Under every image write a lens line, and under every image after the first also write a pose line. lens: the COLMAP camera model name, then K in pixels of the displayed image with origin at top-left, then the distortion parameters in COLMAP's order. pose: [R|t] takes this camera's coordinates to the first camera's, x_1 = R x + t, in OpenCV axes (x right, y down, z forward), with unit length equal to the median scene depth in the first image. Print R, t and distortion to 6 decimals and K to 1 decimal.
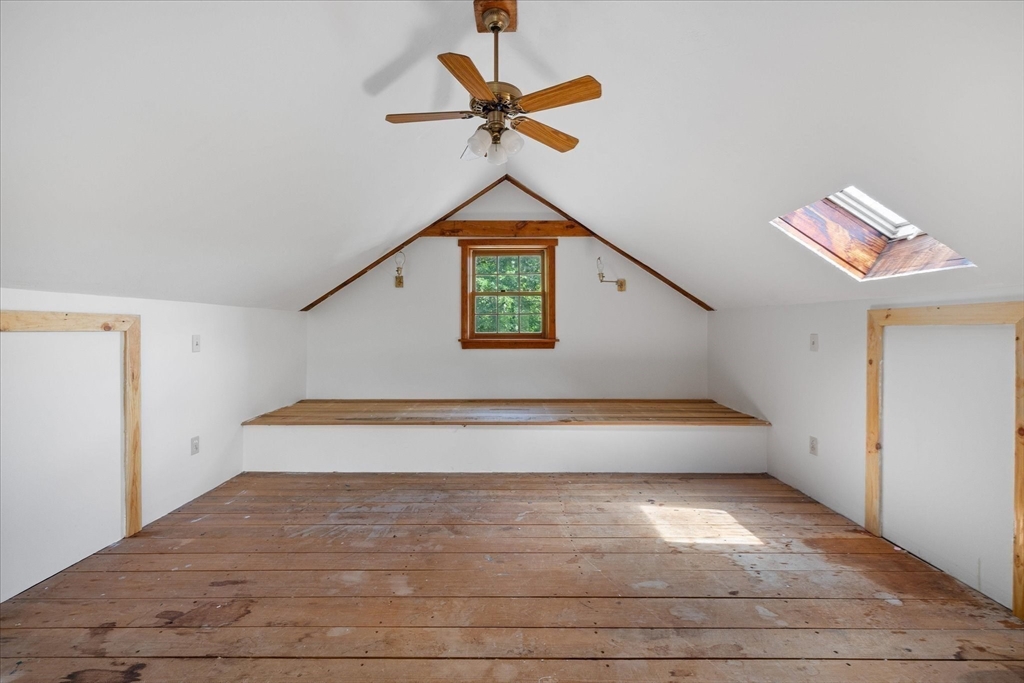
lens RADIAL K [[439.2, 0, 511.8], [0, 439.2, 332.4], [0, 0, 1]] dist [0.001304, -0.000265]
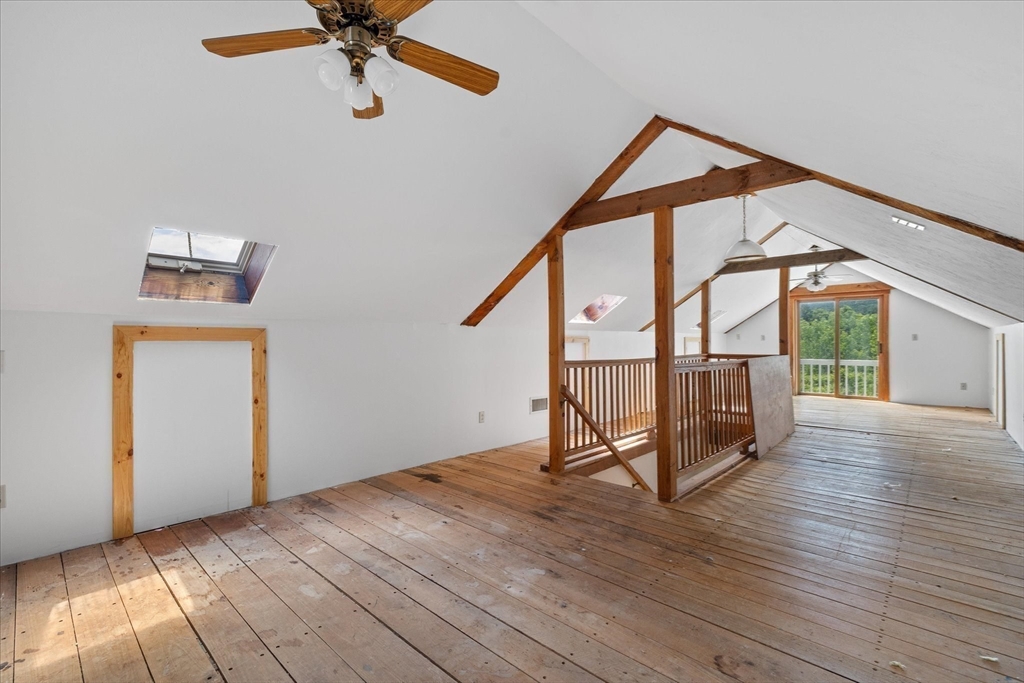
lens RADIAL K [[439.2, 0, 514.0], [0, 439.2, 343.4], [0, 0, 1]] dist [0.001304, -0.000265]
pose [[-0.733878, 0.004405, 0.679267, -0.632803], [0.008620, 0.999959, 0.002829, -0.004044], [-0.679227, 0.007931, -0.733886, 1.226945]]
